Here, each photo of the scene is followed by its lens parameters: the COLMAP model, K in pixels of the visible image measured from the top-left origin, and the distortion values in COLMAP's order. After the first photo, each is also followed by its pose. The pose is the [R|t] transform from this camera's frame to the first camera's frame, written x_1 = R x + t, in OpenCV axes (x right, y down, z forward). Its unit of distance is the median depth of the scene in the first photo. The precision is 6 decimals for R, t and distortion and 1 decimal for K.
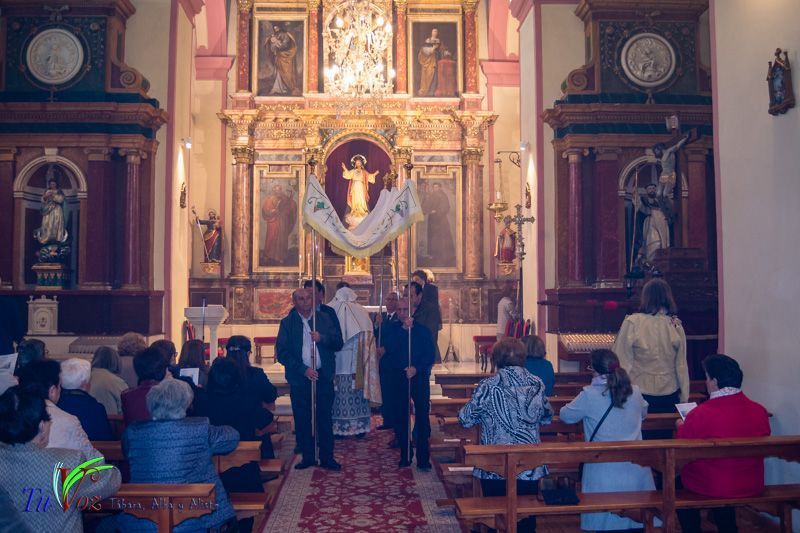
lens RADIAL K [[749.1, 0, 407.8], [0, 749.1, 270.4], [0, 0, 1]] dist [-0.075003, 0.000000]
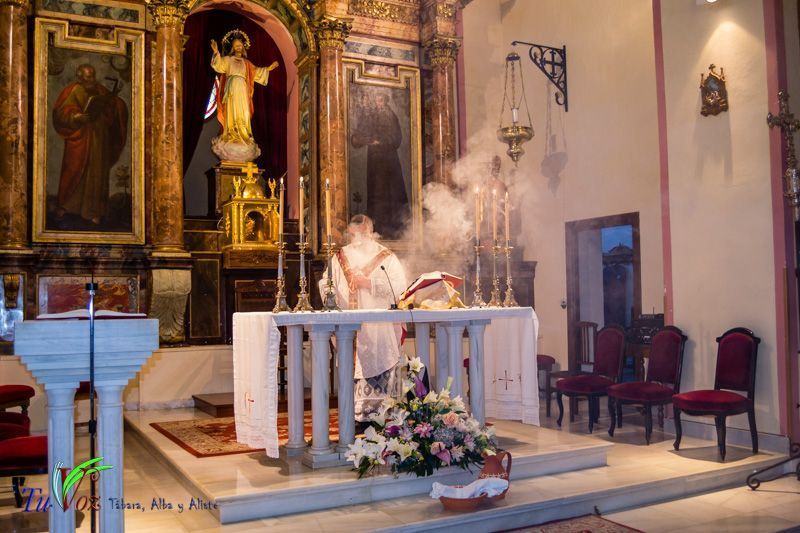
lens RADIAL K [[773.8, 0, 408.1], [0, 773.8, 265.6], [0, 0, 1]] dist [-0.061043, 0.000000]
pose [[0.905169, 0.006018, 0.425009, -0.203018], [-0.002873, 0.999964, -0.008039, 0.021343], [-0.425042, 0.006055, 0.905153, 0.477636]]
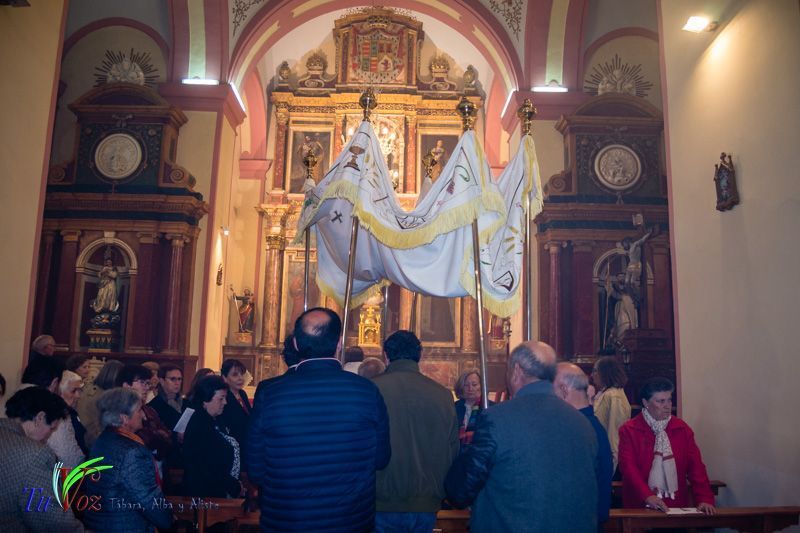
lens RADIAL K [[639.6, 0, 397.0], [0, 639.6, 268.8], [0, 0, 1]] dist [-0.093885, 0.027054]
pose [[0.999274, 0.019973, -0.032449, 0.005462], [-0.023606, 0.993000, -0.115732, -0.000280], [0.029910, 0.116414, 0.992750, 0.006895]]
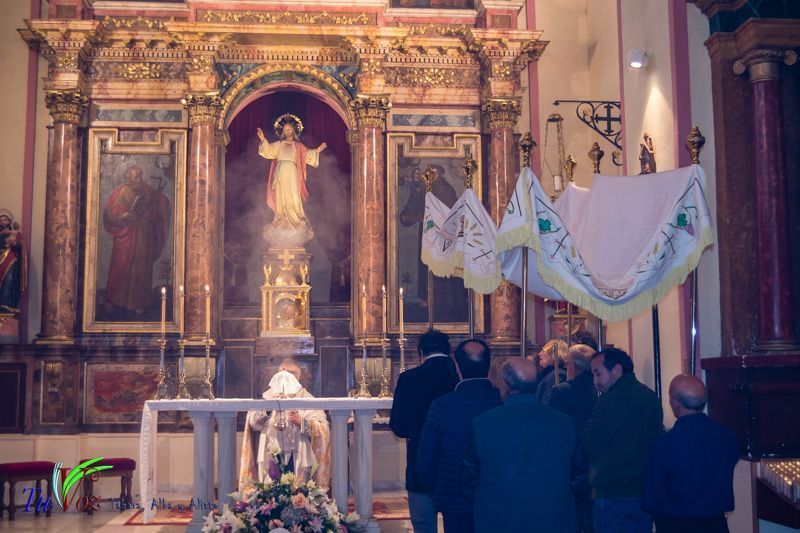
lens RADIAL K [[1036.4, 0, 404.9], [0, 1036.4, 270.2], [0, 0, 1]] dist [-0.052766, 0.000000]
pose [[0.998700, 0.000308, 0.050970, -0.021416], [0.003345, 0.997430, -0.071571, 0.011783], [-0.050861, 0.071648, 0.996132, 0.280092]]
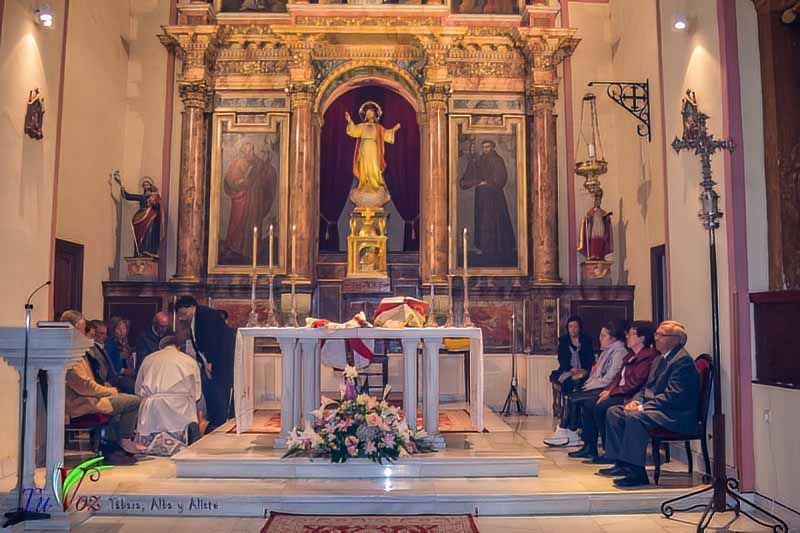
lens RADIAL K [[689.1, 0, 401.9], [0, 689.1, 267.5], [0, 0, 1]] dist [-0.085414, 0.010395]
pose [[0.999657, 0.002488, -0.026079, -0.022103], [-0.003427, 0.999345, -0.036018, 0.018763], [0.025973, 0.036095, 0.999011, 0.413686]]
